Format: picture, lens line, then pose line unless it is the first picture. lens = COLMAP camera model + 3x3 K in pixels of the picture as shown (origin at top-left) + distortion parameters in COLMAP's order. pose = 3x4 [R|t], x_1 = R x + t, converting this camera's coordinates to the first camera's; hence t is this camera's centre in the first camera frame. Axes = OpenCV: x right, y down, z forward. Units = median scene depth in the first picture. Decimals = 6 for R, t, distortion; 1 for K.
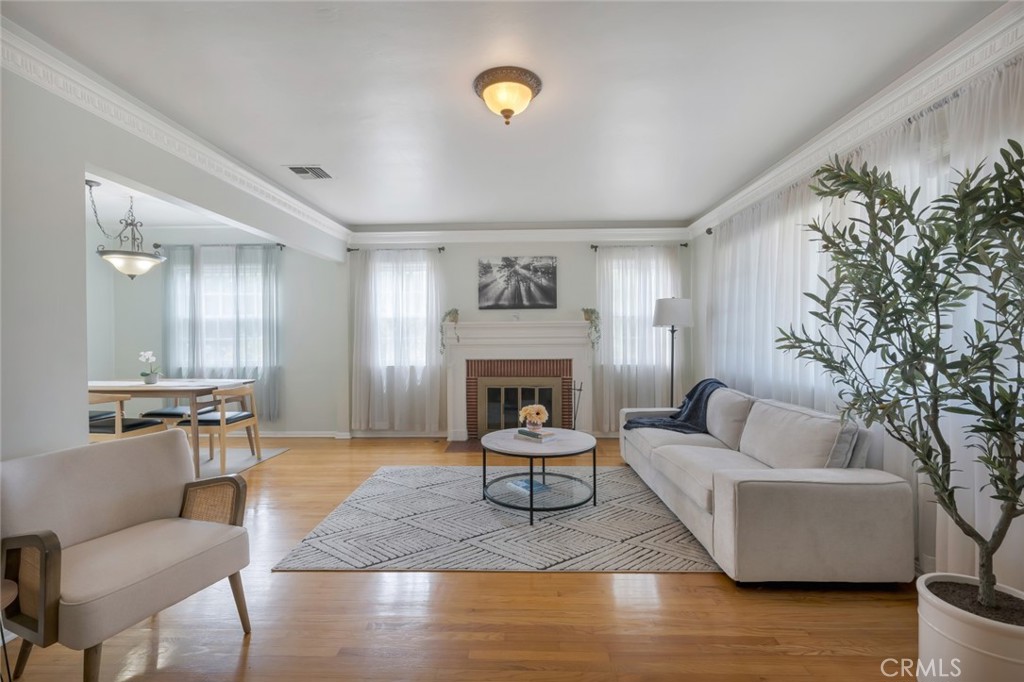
lens RADIAL K [[453.0, 0, 507.0], [0, 453.0, 339.8], [0, 0, 1]] dist [0.004603, 0.000202]
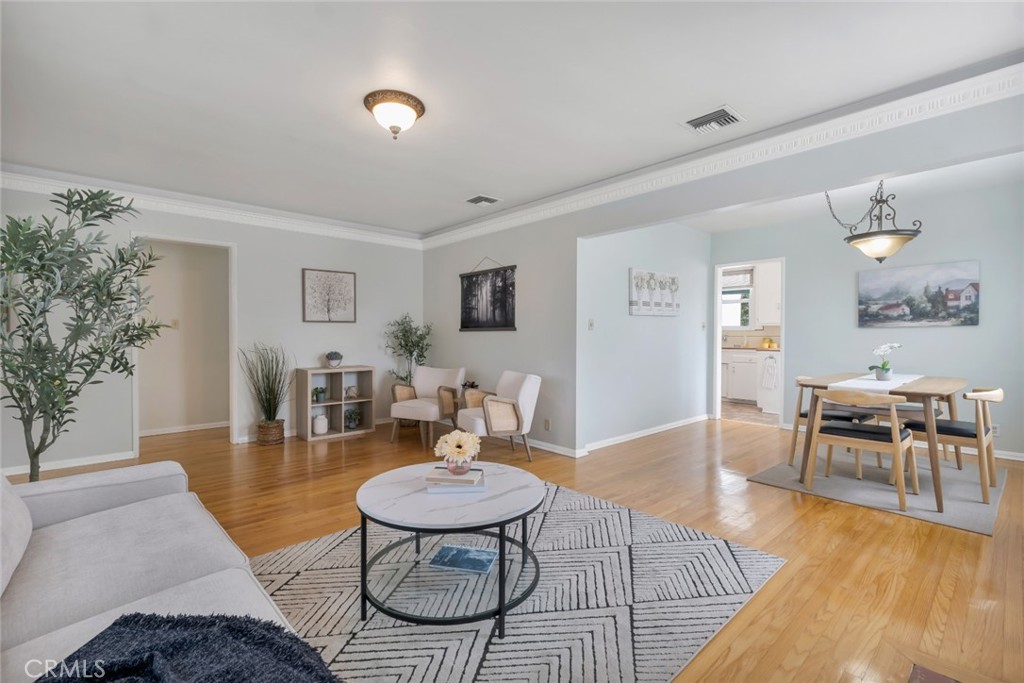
lens RADIAL K [[453.0, 0, 507.0], [0, 453.0, 340.3], [0, 0, 1]] dist [0.004603, 0.000202]
pose [[-0.718270, 0.011783, -0.695665, 0.267224], [-0.003852, 0.999774, 0.020911, 0.003693], [0.695754, 0.017699, -0.718062, 0.935918]]
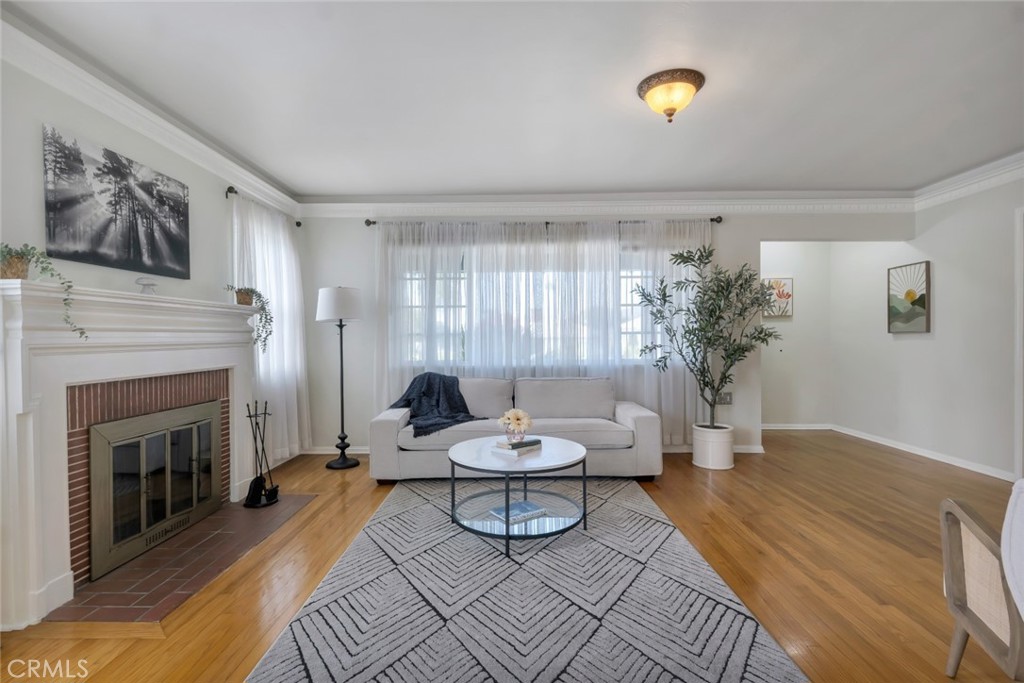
lens RADIAL K [[479.3, 0, 512.0], [0, 479.3, 341.5], [0, 0, 1]] dist [0.000290, -0.000013]
pose [[-0.018790, -0.003479, 0.999817, -0.489121], [0.010686, 0.999936, 0.003680, 0.008868], [-0.999766, 0.010753, -0.018752, 0.618301]]
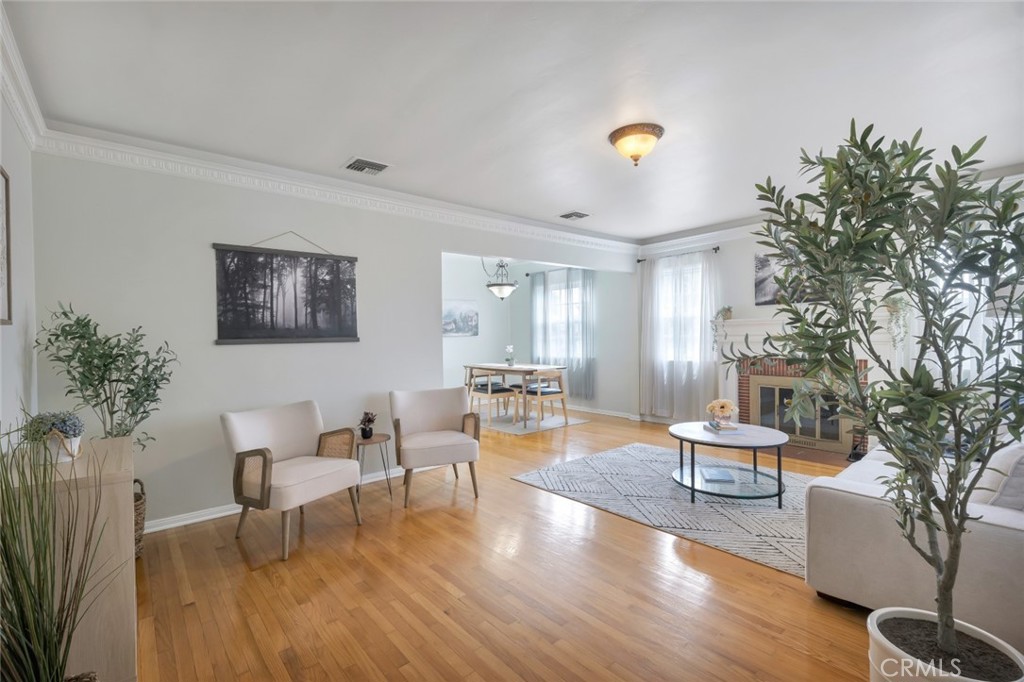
lens RADIAL K [[453.0, 0, 507.0], [0, 453.0, 339.8], [0, 0, 1]] dist [0.004603, 0.000202]
pose [[0.669421, -0.000172, -0.742883, 0.308047], [0.006238, 0.999966, 0.005390, -0.002152], [0.742857, -0.008243, 0.669399, -0.048466]]
